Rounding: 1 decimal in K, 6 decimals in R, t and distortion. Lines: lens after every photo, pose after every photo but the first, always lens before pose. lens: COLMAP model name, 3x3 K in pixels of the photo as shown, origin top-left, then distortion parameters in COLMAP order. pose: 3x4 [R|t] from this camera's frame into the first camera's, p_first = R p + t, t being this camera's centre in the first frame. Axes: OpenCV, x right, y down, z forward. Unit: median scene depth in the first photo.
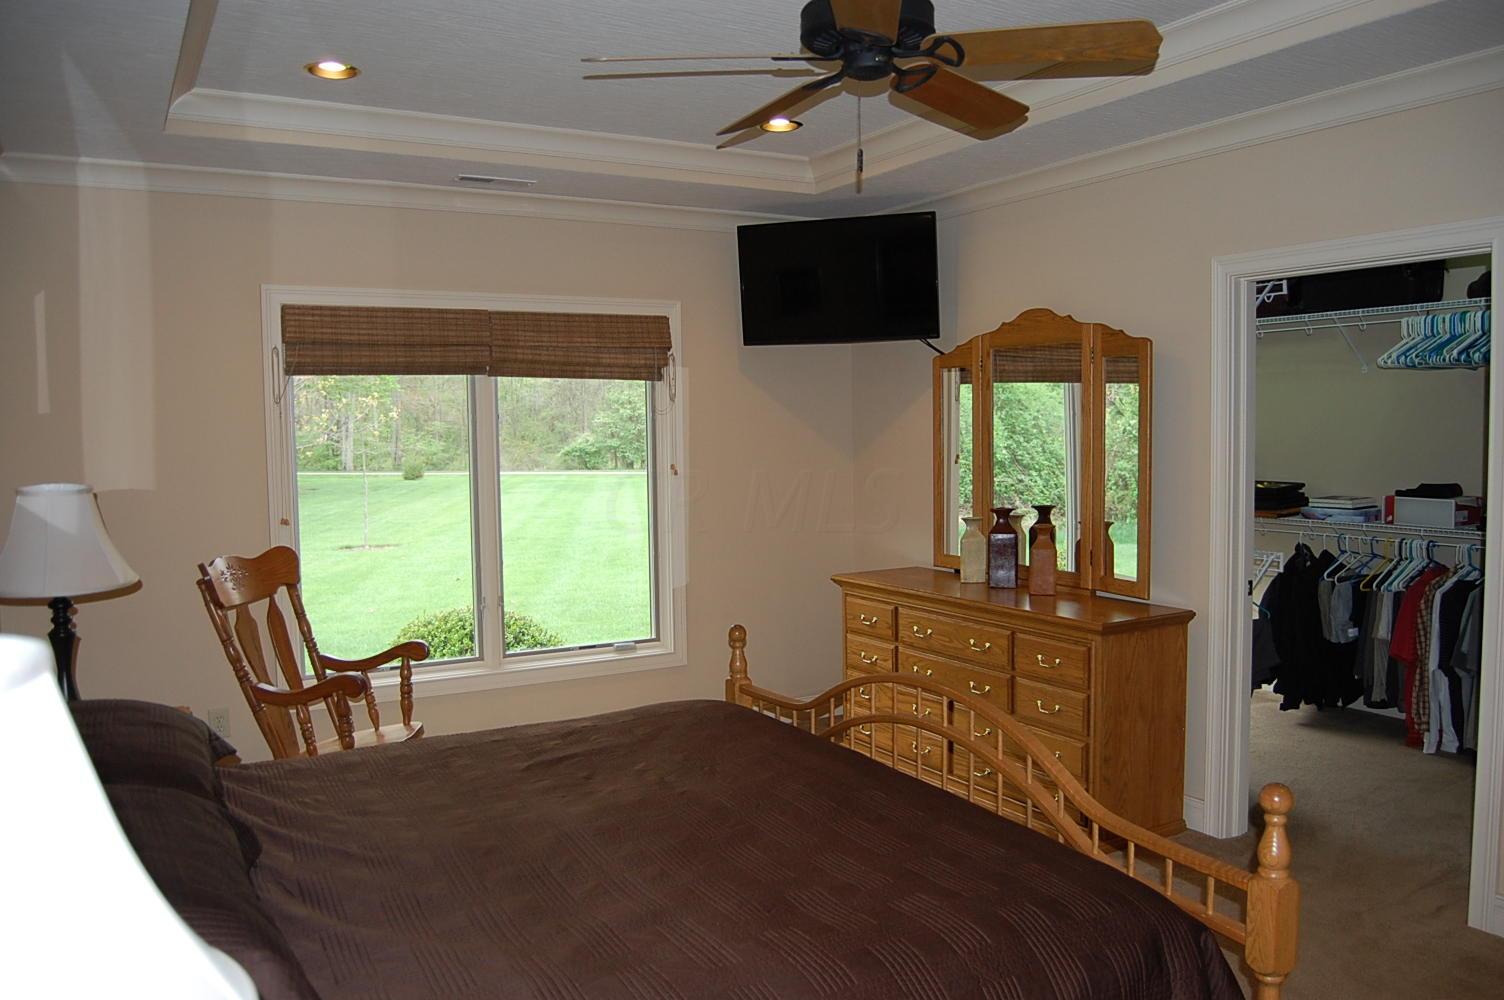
lens RADIAL K [[1174.2, 0, 756.7], [0, 1174.2, 501.1], [0, 0, 1]] dist [-0.089879, 0.034787]
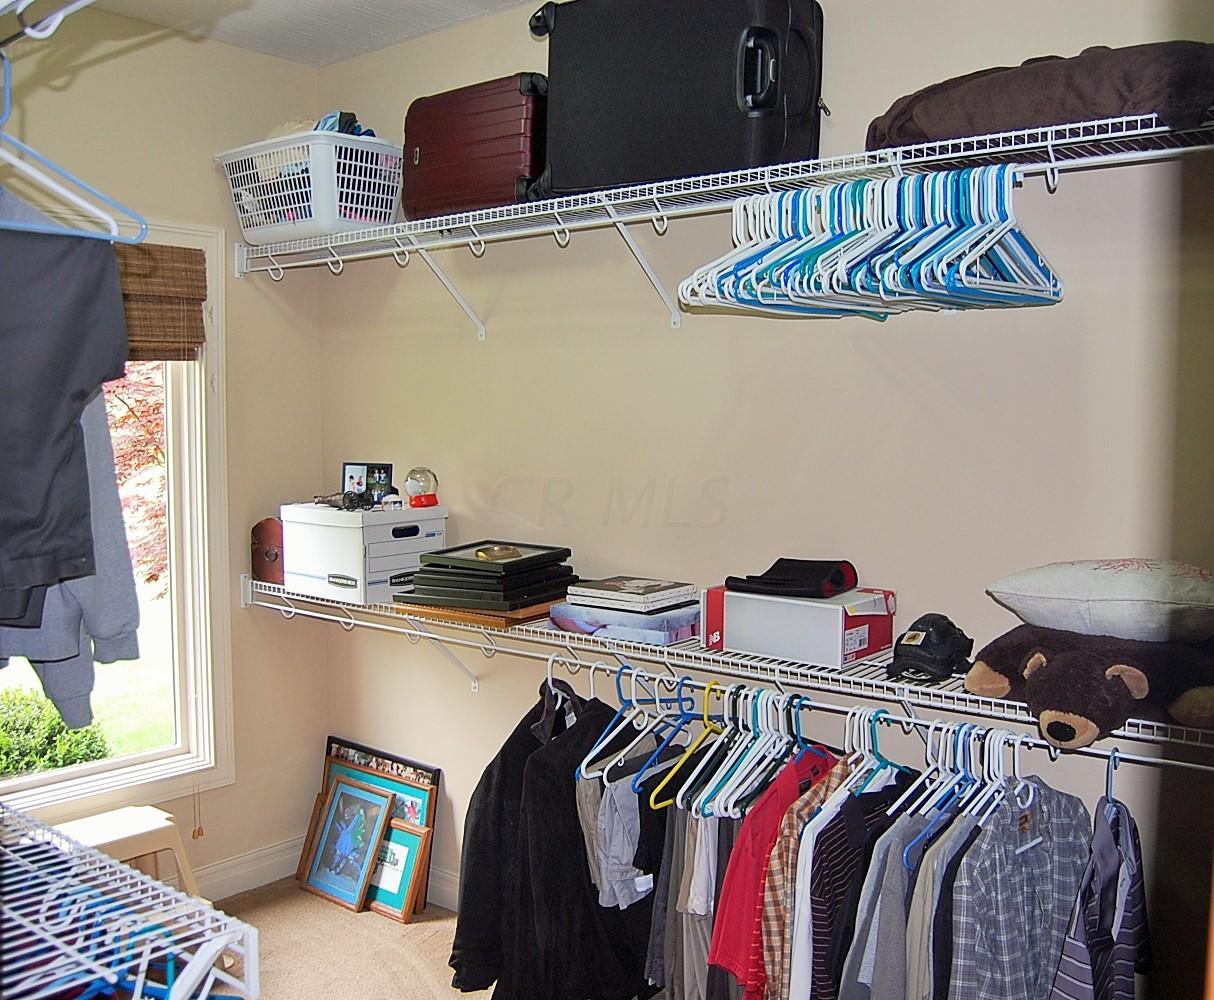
lens RADIAL K [[1265.6, 0, 603.8], [0, 1265.6, 497.5], [0, 0, 1]] dist [-0.070079, 0.000000]
pose [[0.934456, -0.007719, 0.355996, 0.333599], [0.007440, 0.999970, 0.002152, -0.043971], [-0.356001, 0.000638, 0.934485, 0.545639]]
